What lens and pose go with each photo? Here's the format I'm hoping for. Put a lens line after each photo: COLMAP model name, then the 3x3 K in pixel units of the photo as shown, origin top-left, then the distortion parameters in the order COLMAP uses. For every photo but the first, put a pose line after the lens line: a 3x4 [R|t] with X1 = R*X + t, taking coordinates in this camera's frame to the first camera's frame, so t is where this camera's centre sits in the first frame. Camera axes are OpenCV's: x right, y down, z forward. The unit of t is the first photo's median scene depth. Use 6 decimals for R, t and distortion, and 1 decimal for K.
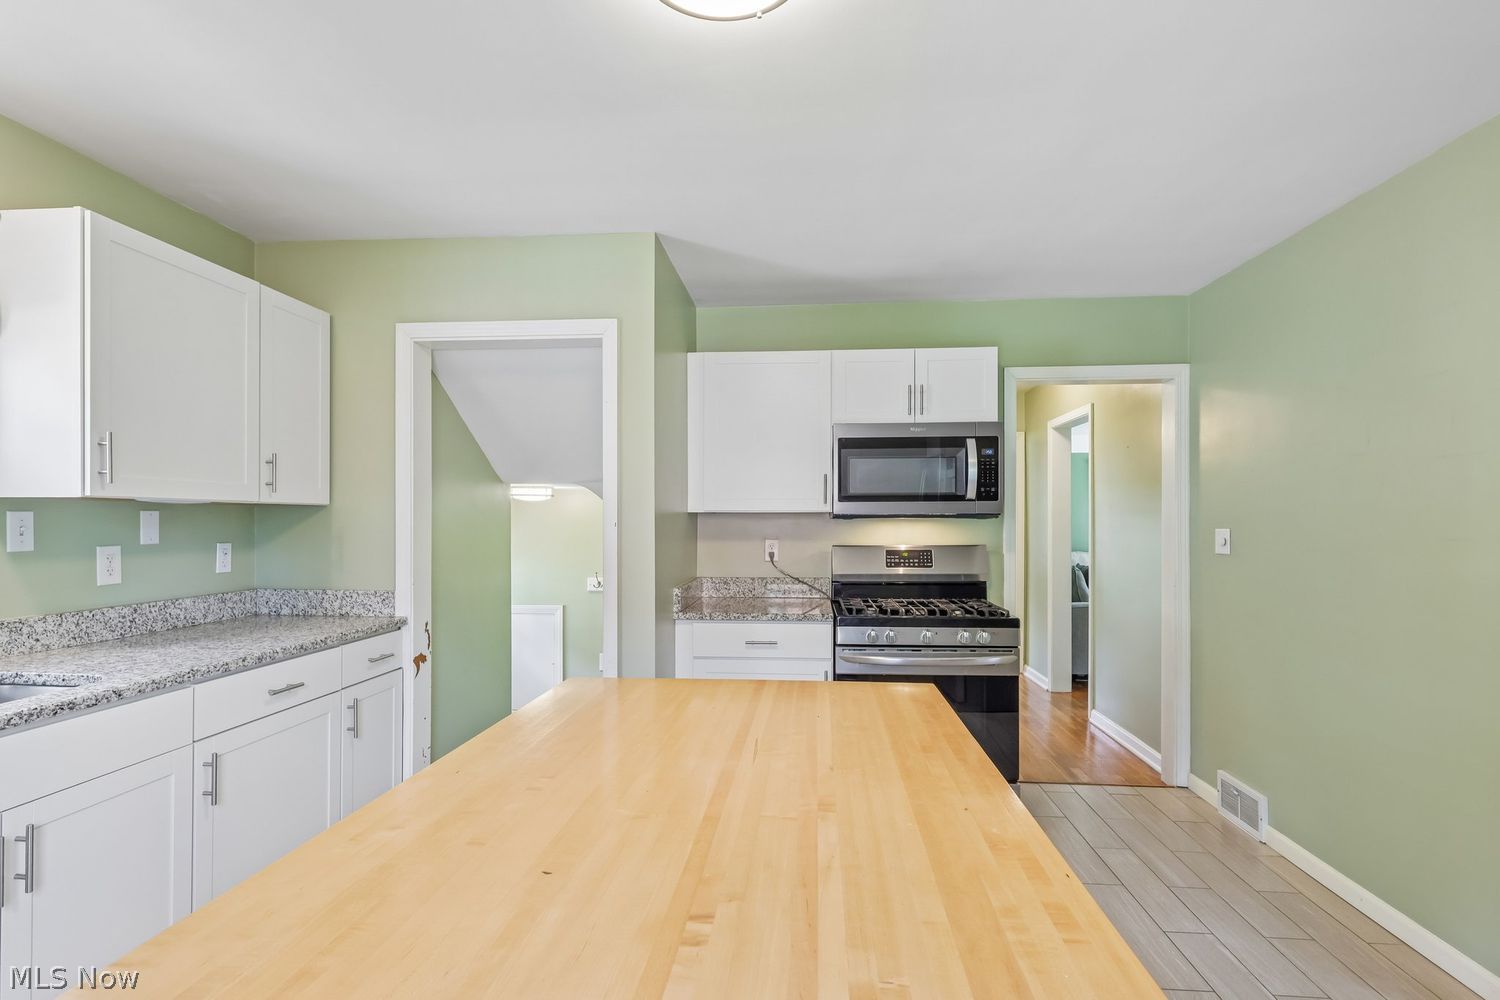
lens RADIAL K [[743.8, 0, 745.6], [0, 743.8, 520.4], [0, 0, 1]] dist [-0.001395, 0.000989]
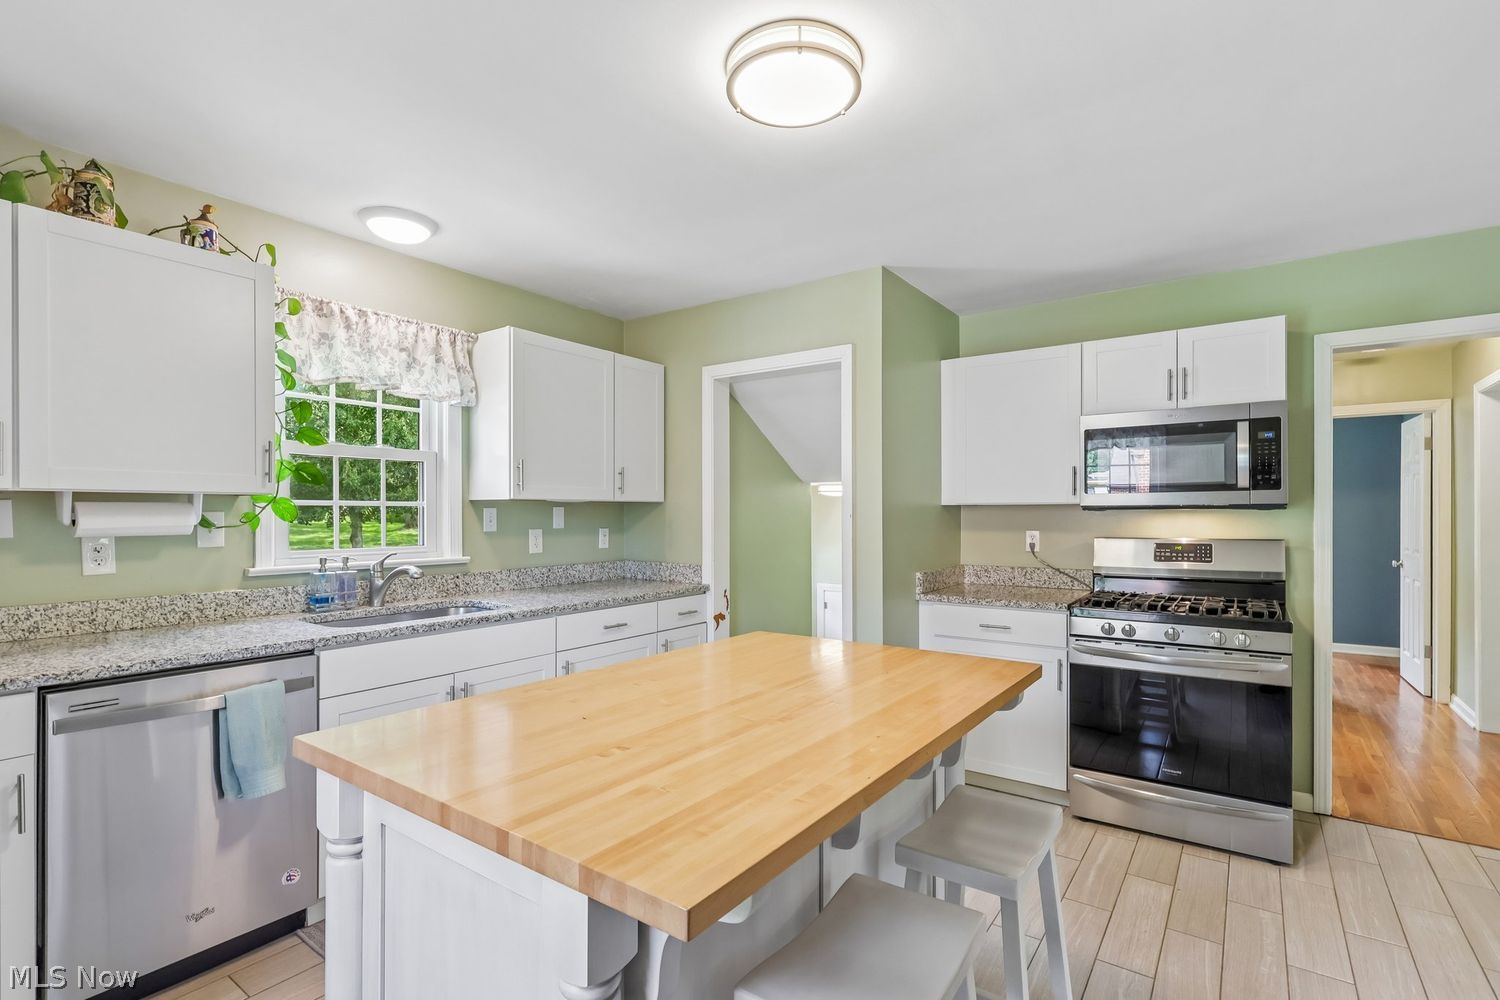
lens RADIAL K [[702.4, 0, 742.1], [0, 702.4, 512.3], [0, 0, 1]] dist [-0.001682, 0.002108]
pose [[0.857298, -0.002047, -0.514817, 0.228739], [0.002242, 0.999997, -0.000243, -0.000413], [0.514816, -0.000946, 0.857300, -0.052925]]
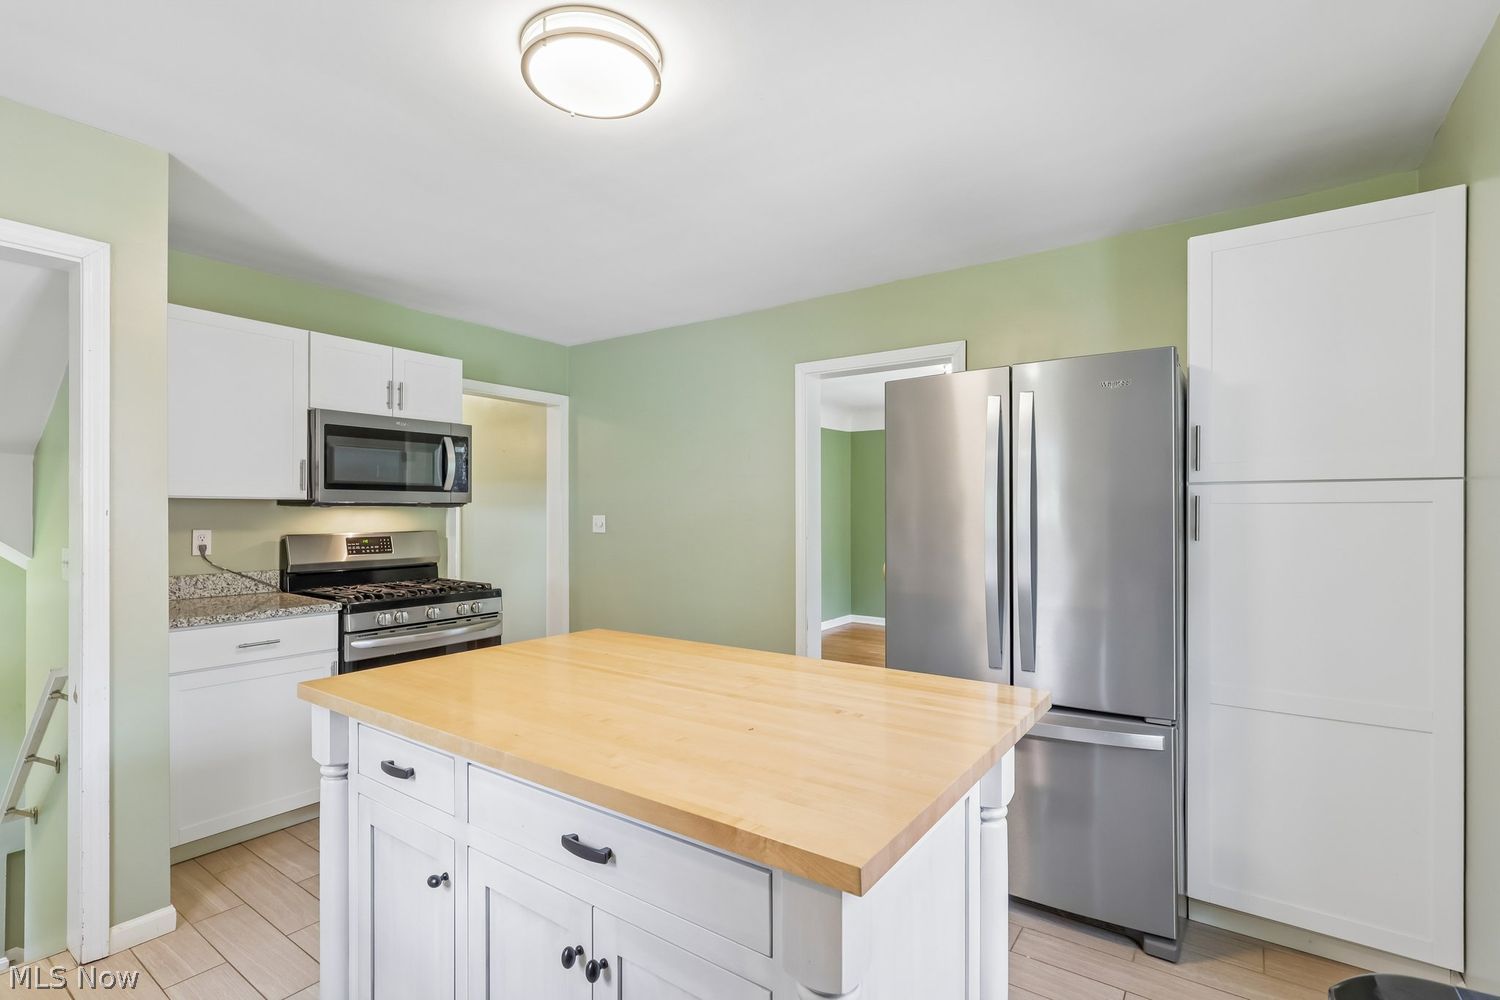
lens RADIAL K [[702.4, 0, 743.8], [0, 702.4, 504.9], [0, 0, 1]] dist [-0.001682, 0.002108]
pose [[0.507275, 0.008586, 0.861742, -0.412620], [-0.004313, 0.999963, -0.007425, 0.000133], [-0.861774, 0.000050, 0.507293, 0.063249]]
